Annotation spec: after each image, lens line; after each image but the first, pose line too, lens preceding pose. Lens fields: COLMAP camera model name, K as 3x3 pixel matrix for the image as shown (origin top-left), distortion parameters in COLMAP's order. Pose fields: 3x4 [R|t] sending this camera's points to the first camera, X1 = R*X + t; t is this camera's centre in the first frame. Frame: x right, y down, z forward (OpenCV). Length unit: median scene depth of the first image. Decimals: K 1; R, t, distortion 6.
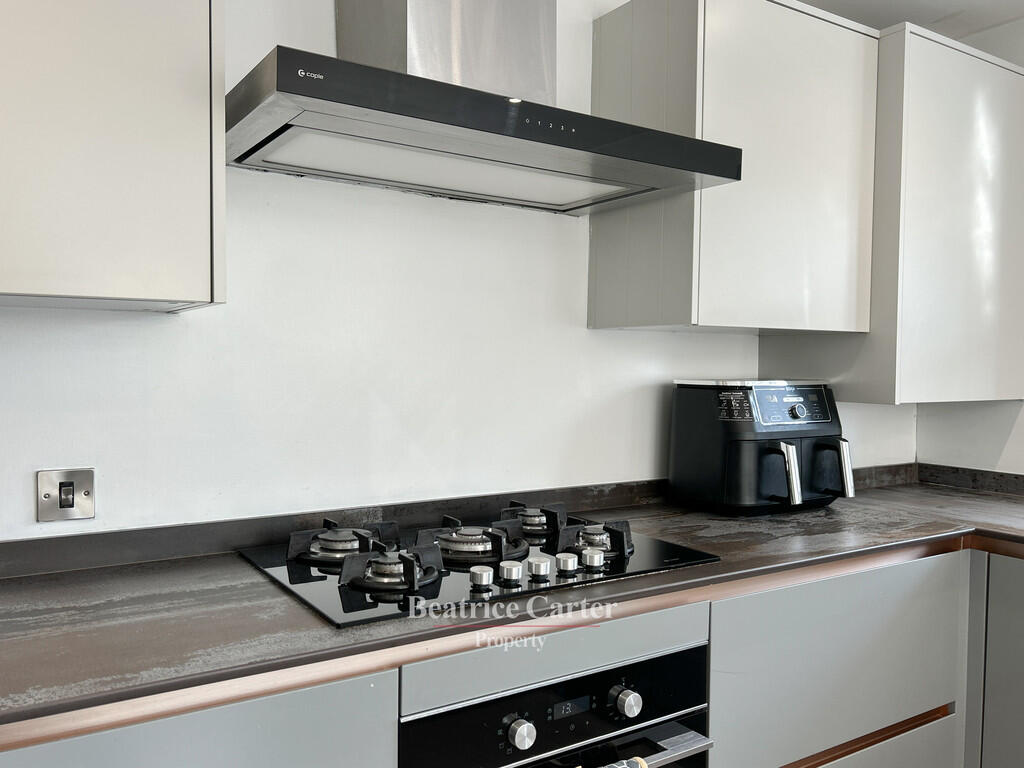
lens RADIAL K [[824.3, 0, 512.0], [0, 824.3, 384.0], [0, 0, 1]] dist [0.028589, -0.000259]
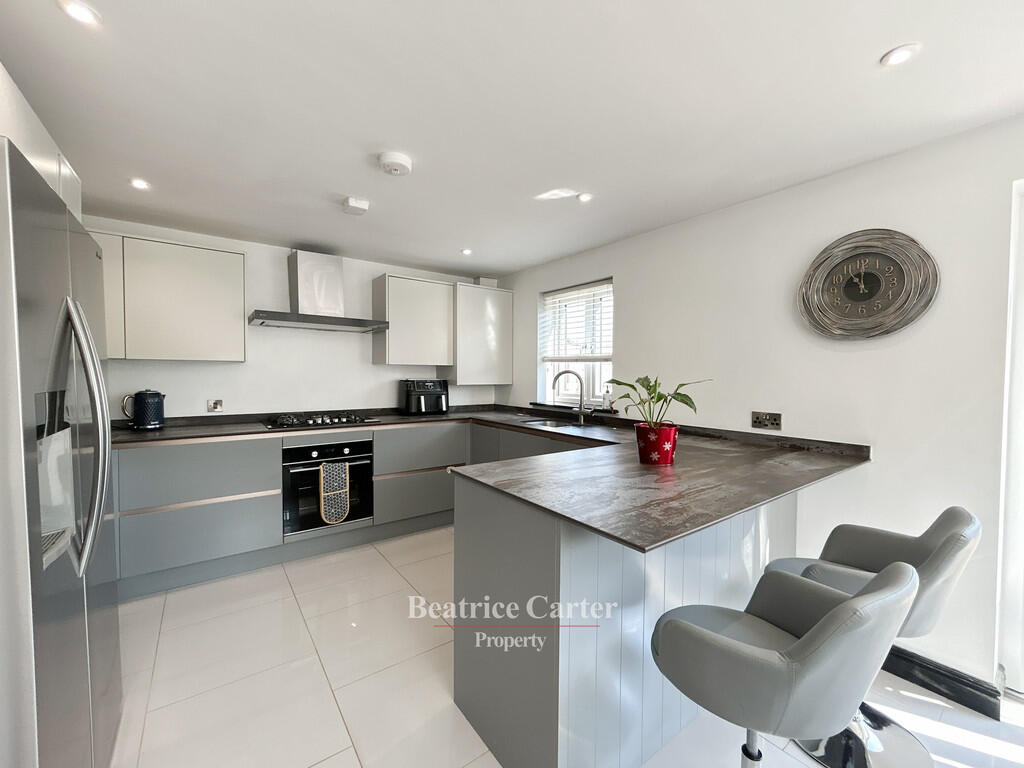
lens RADIAL K [[414.2, 0, 512.0], [0, 414.2, 384.0], [0, 0, 1]] dist [0.000060, -0.000012]
pose [[0.998480, -0.006844, 0.054682, 0.622914], [0.006921, 0.999975, -0.001215, 0.023959], [-0.054672, 0.001591, 0.998503, -0.866174]]
